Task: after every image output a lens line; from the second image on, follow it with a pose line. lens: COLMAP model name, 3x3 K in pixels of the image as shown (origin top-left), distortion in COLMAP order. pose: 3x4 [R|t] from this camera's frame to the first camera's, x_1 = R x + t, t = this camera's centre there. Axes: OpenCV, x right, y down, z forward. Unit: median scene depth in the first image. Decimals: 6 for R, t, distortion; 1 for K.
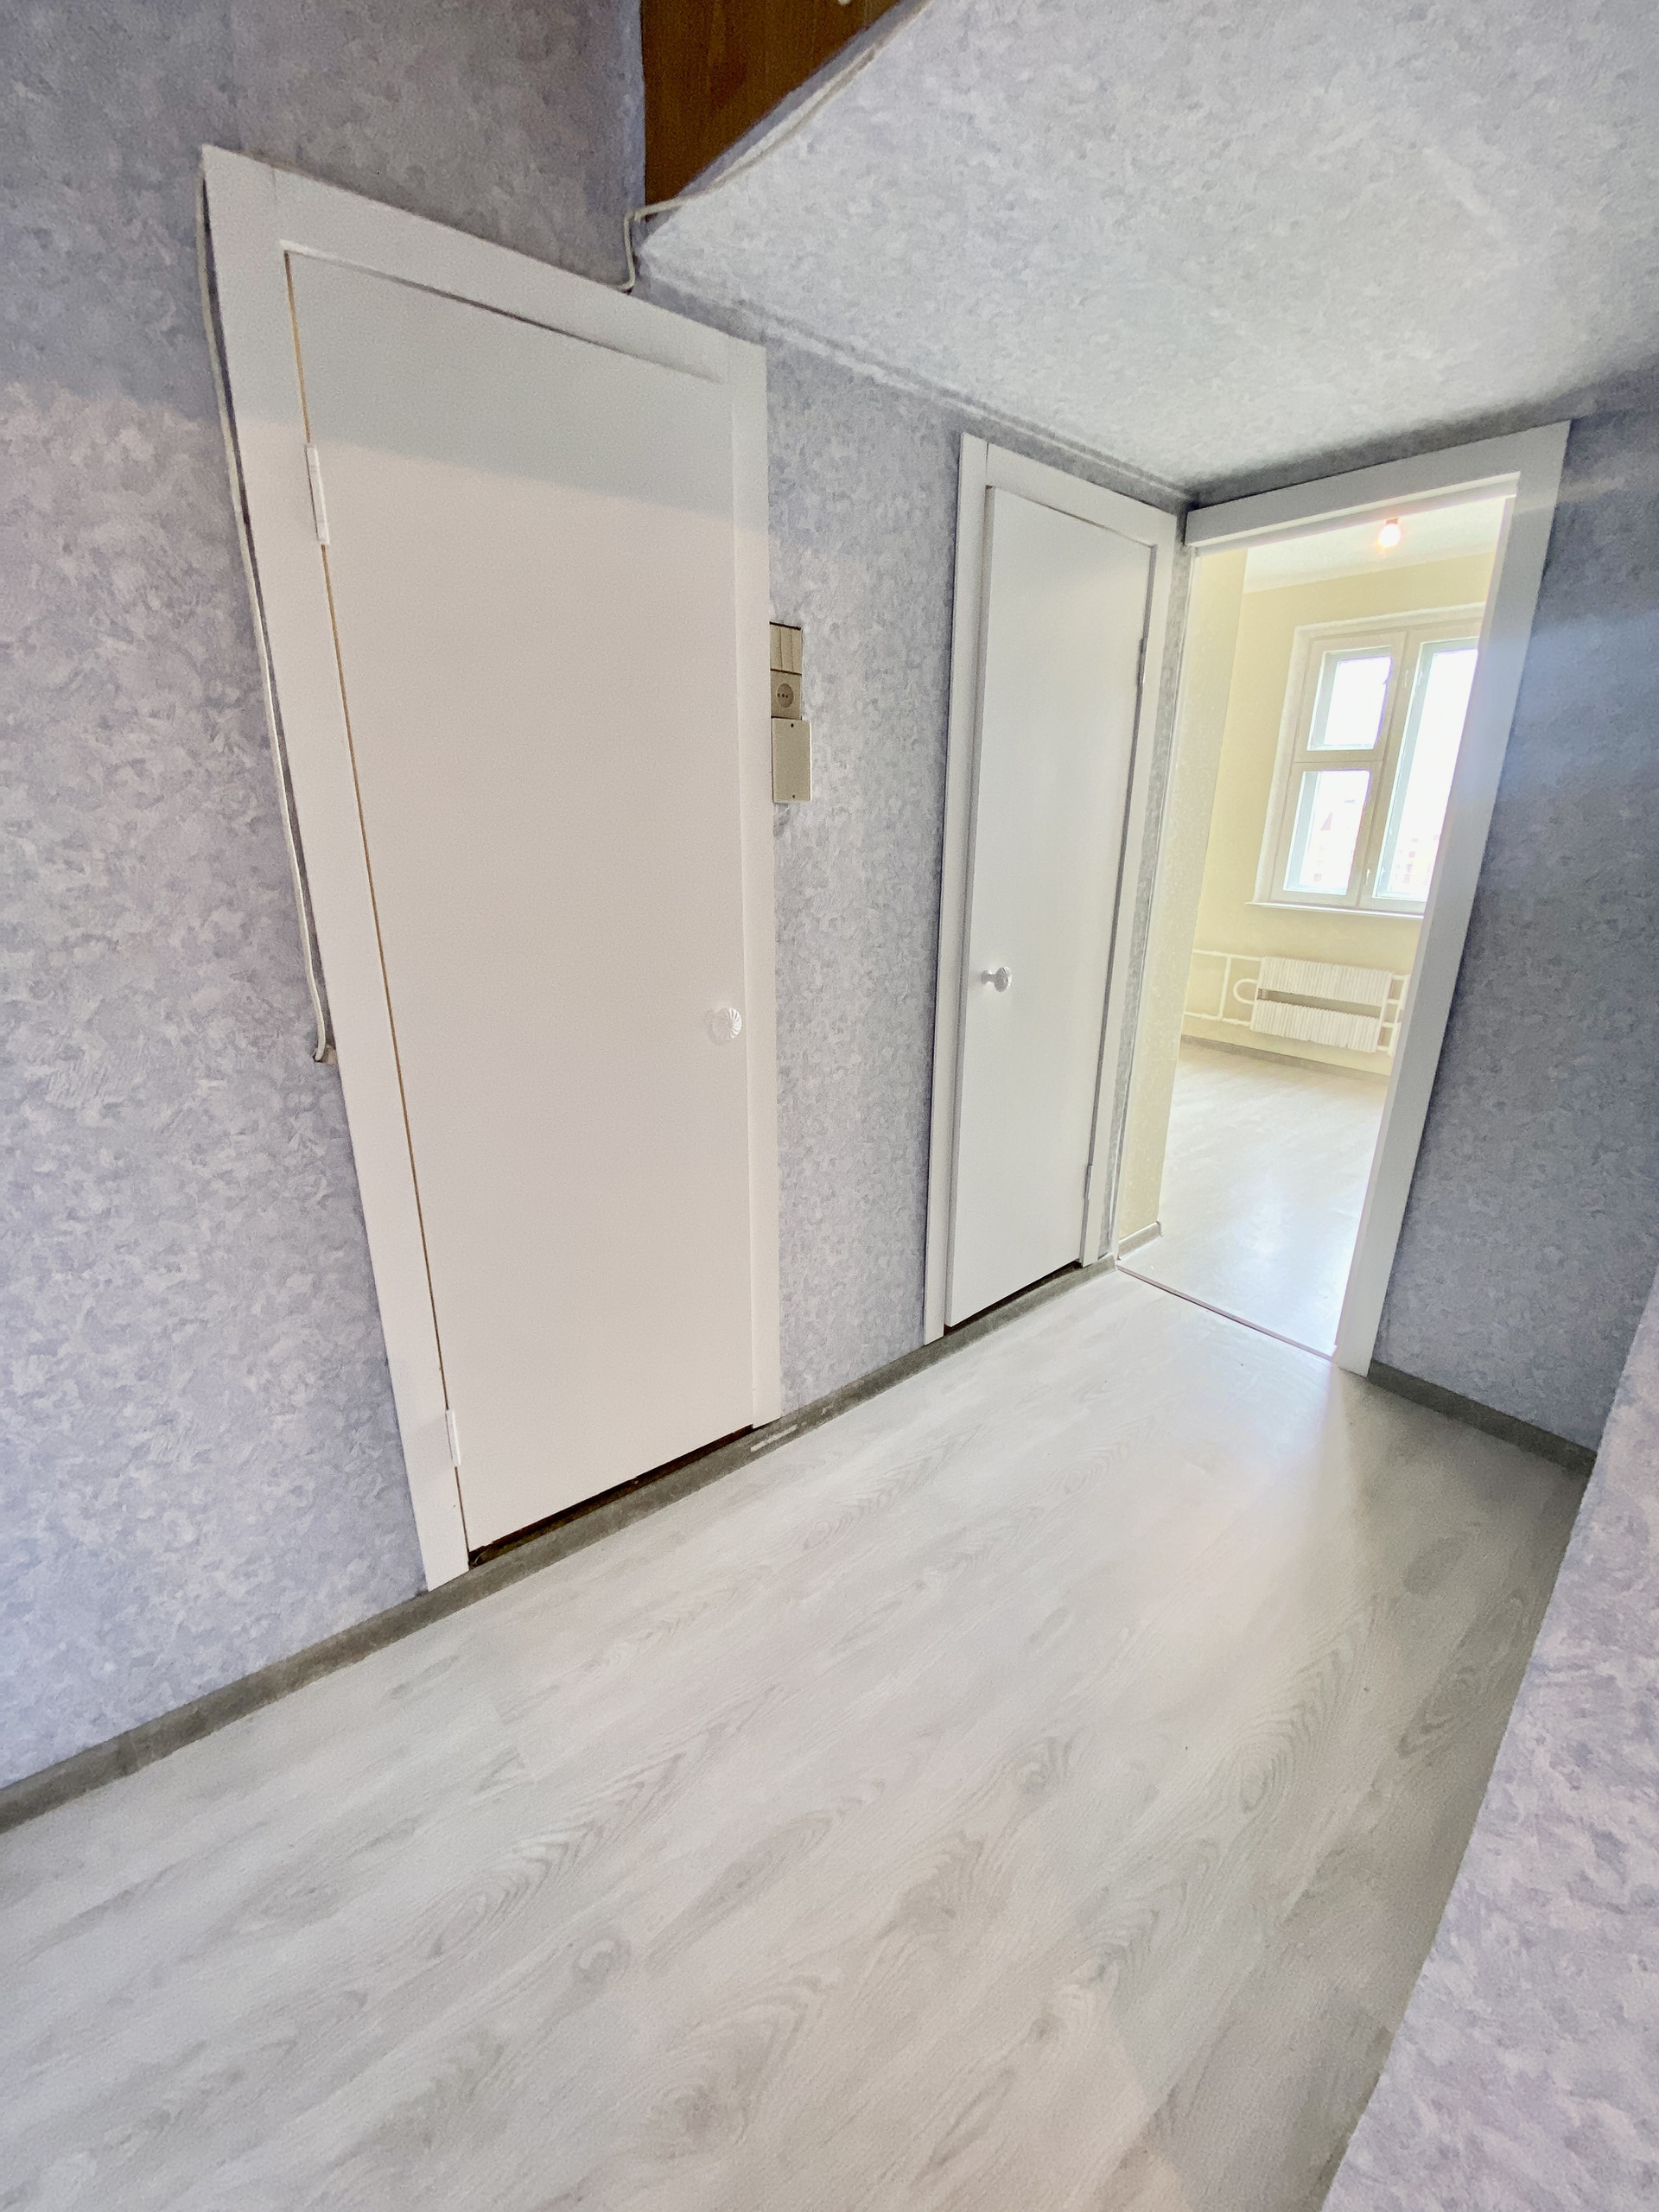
lens RADIAL K [[884.5, 0, 838.8], [0, 884.5, 1109.0], [0, 0, 1]] dist [-0.002265, -0.009887]
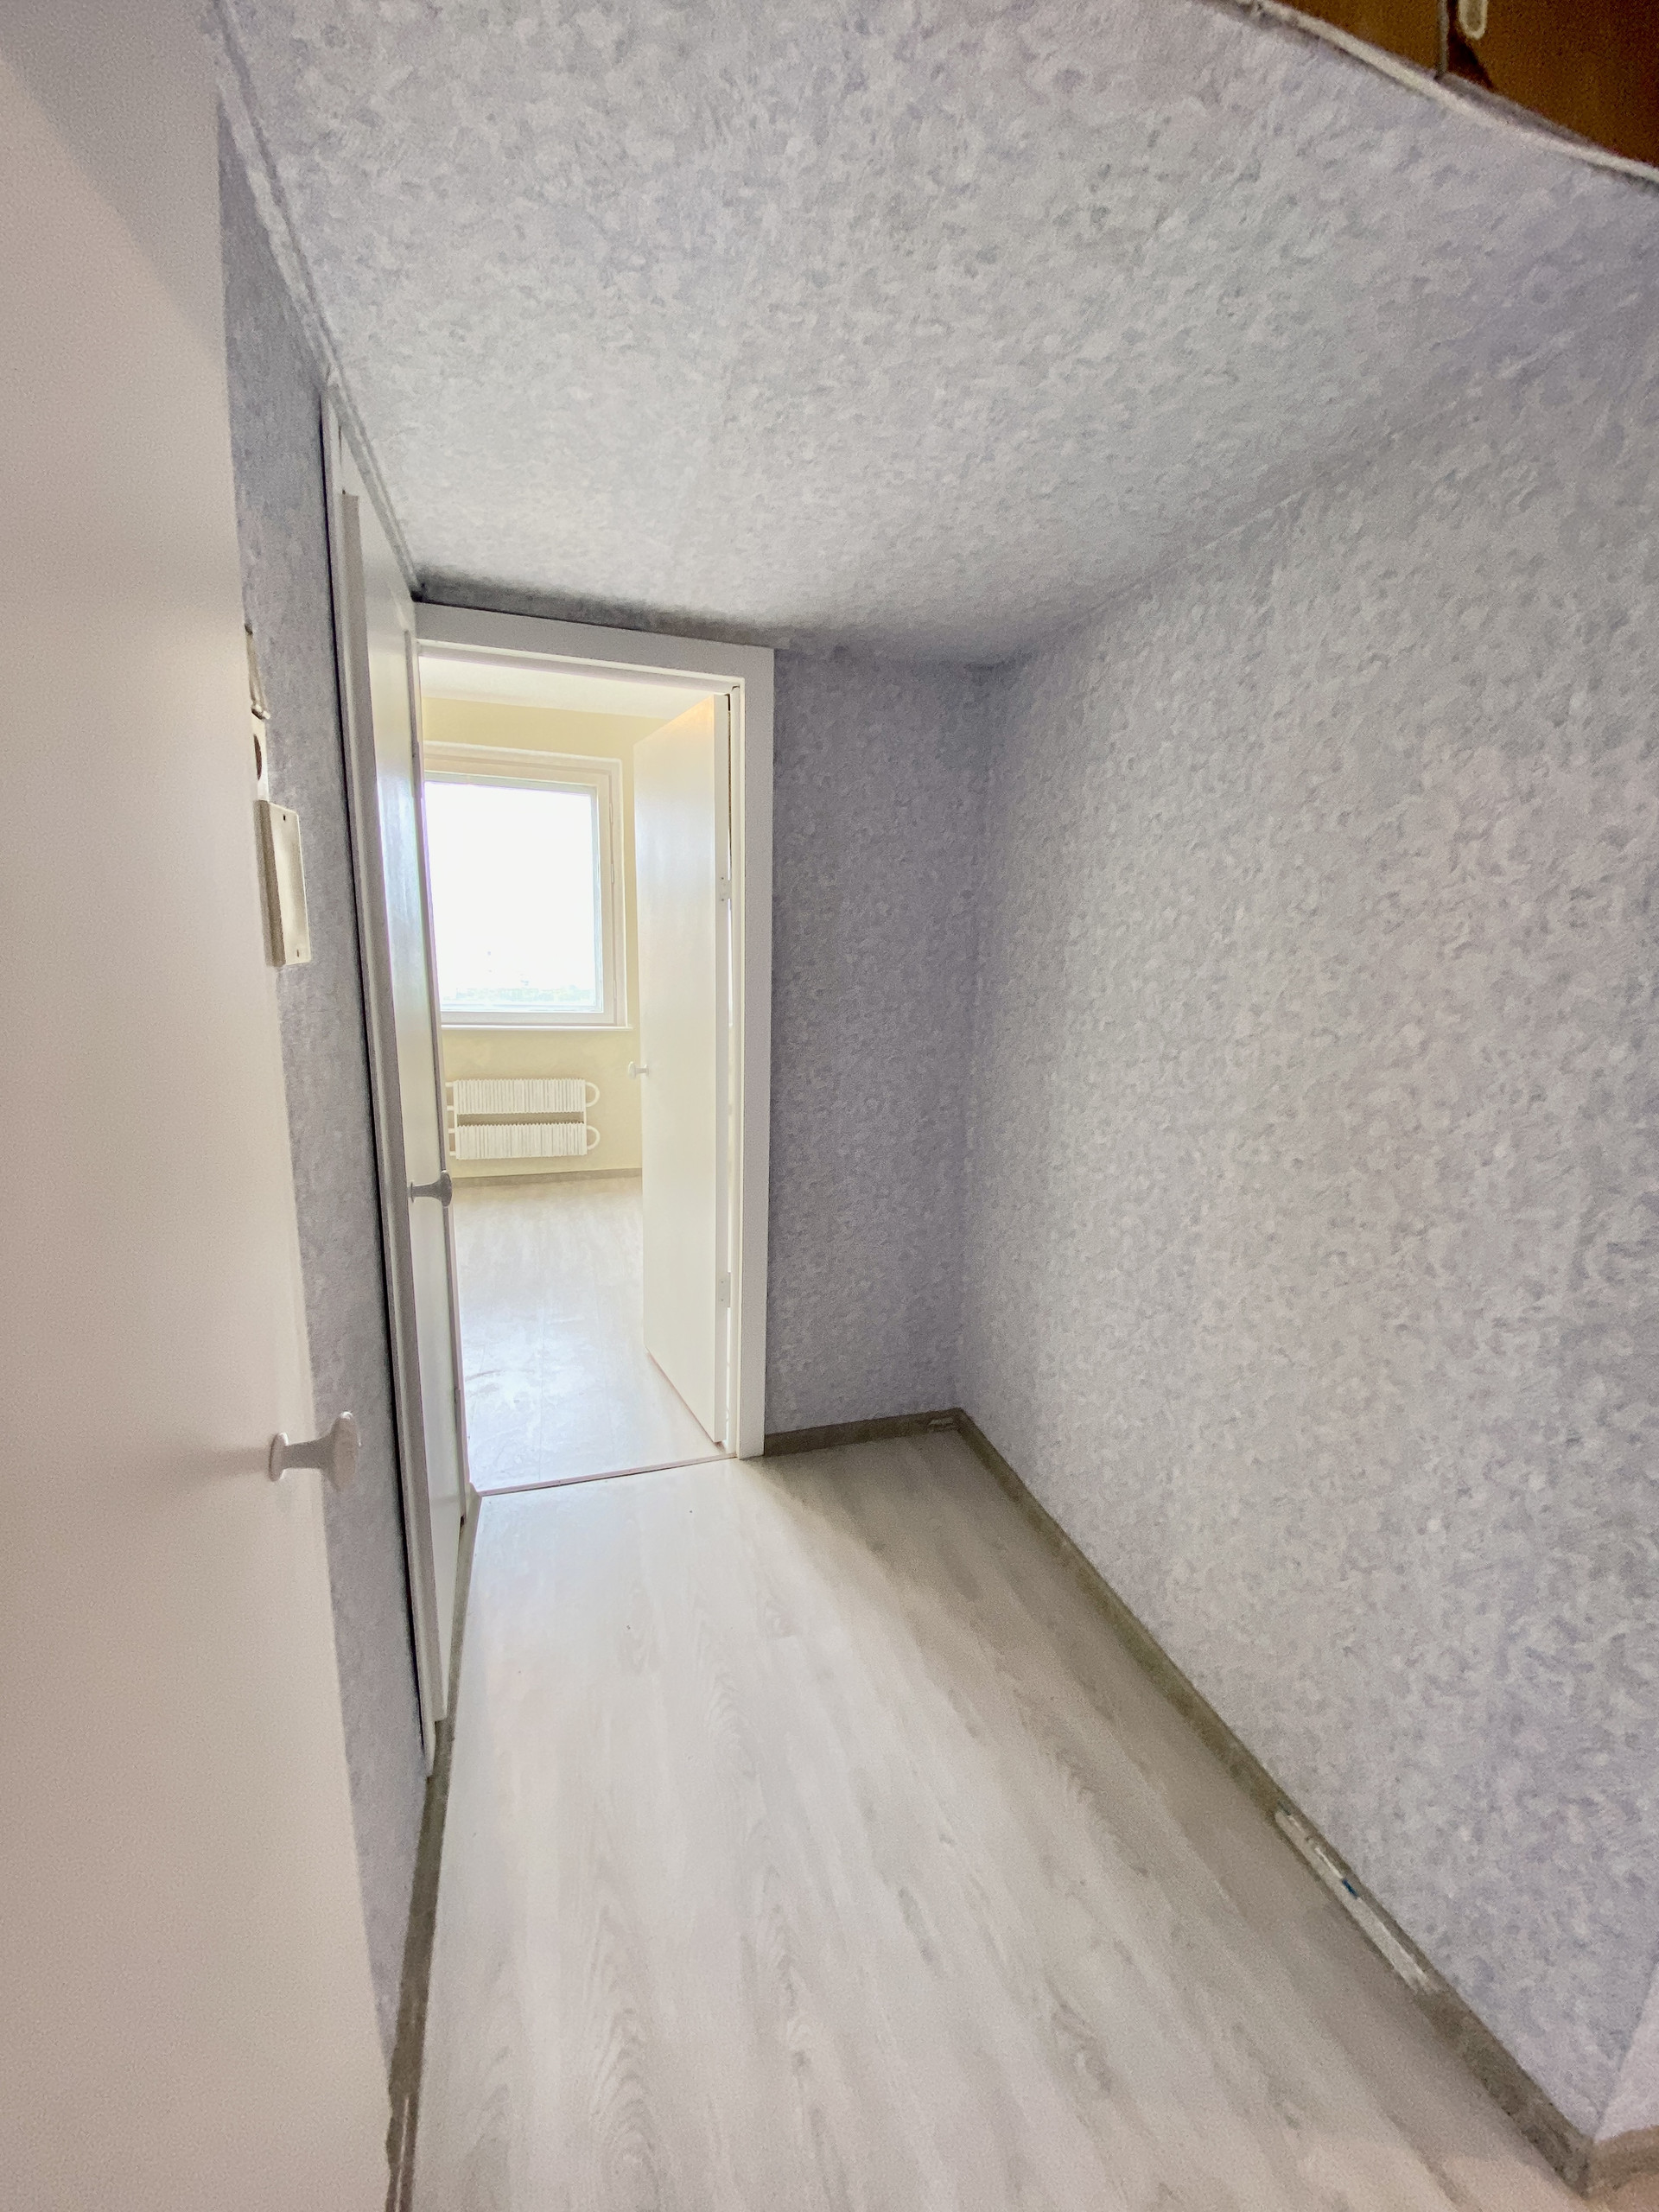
lens RADIAL K [[884.5, 0, 831.0], [0, 884.5, 1103.1], [0, 0, 1]] dist [-0.002265, -0.009887]
pose [[0.385905, -0.165990, 0.907482, -0.435694], [0.263889, 0.962439, 0.063825, -0.244177], [-0.883991, 0.214844, 0.415213, 0.592889]]
